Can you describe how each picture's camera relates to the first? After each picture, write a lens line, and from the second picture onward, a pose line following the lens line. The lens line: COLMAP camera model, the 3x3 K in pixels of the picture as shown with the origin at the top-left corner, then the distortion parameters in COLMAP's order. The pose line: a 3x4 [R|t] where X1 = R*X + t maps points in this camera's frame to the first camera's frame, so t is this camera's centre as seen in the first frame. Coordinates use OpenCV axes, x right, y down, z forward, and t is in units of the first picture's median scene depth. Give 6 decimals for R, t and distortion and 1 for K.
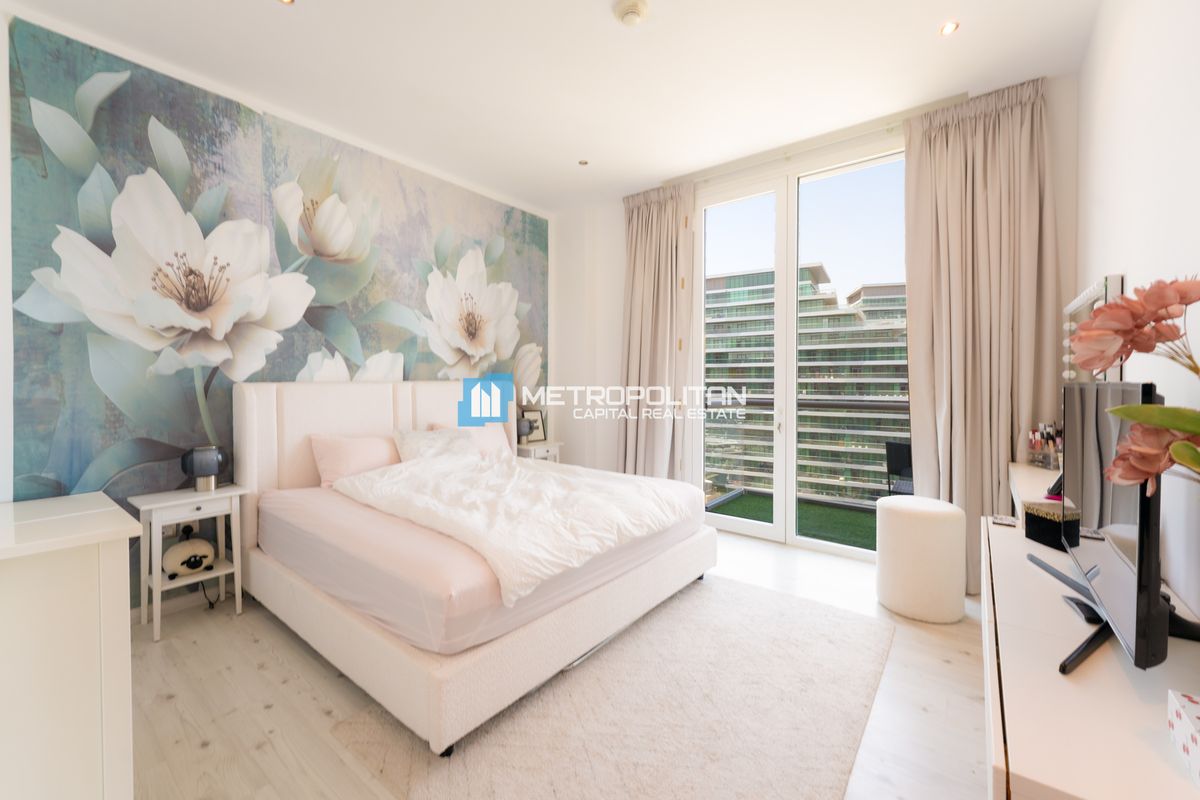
lens RADIAL K [[497.3, 0, 593.5], [0, 497.3, 389.4], [0, 0, 1]] dist [0.007250, -0.001327]
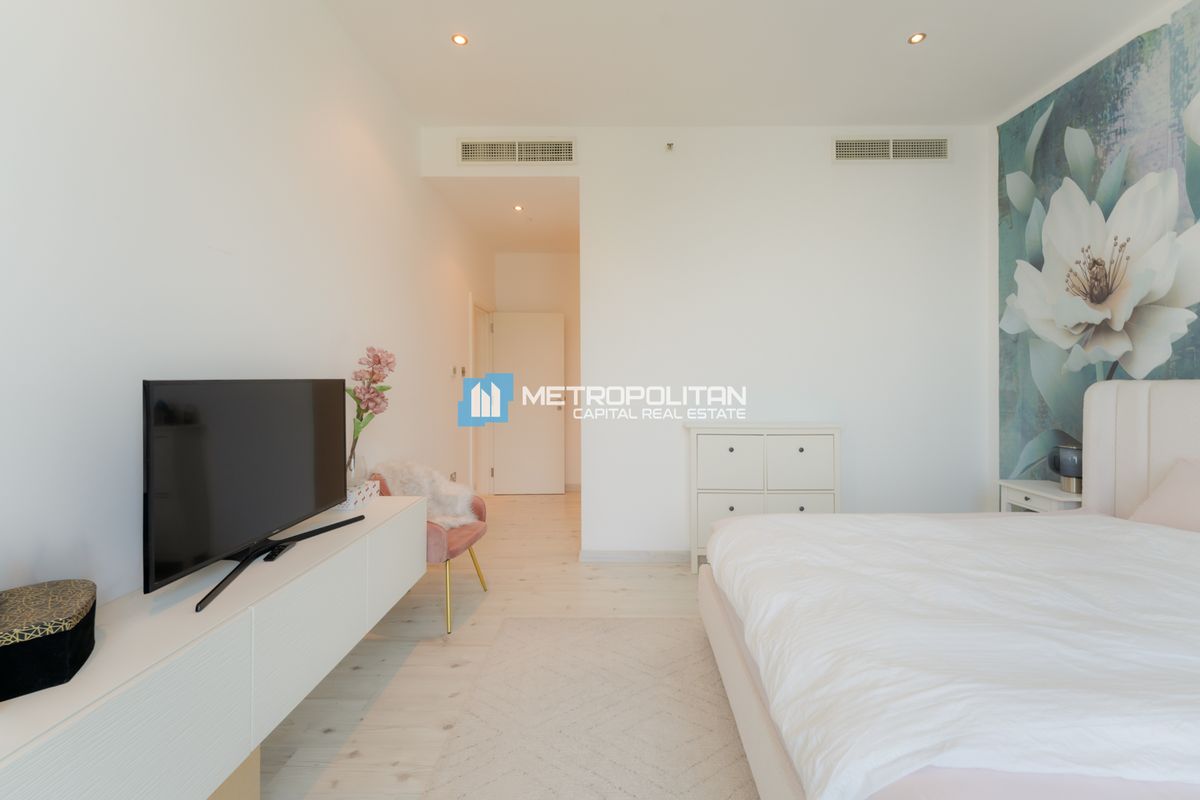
lens RADIAL K [[497.3, 0, 602.7], [0, 497.3, 377.8], [0, 0, 1]] dist [0.007250, -0.001327]
pose [[-0.807916, 0.009209, -0.589226, 0.498570], [-0.000593, 0.999865, 0.016439, -0.030860], [0.589298, 0.013631, -0.807801, 1.190278]]
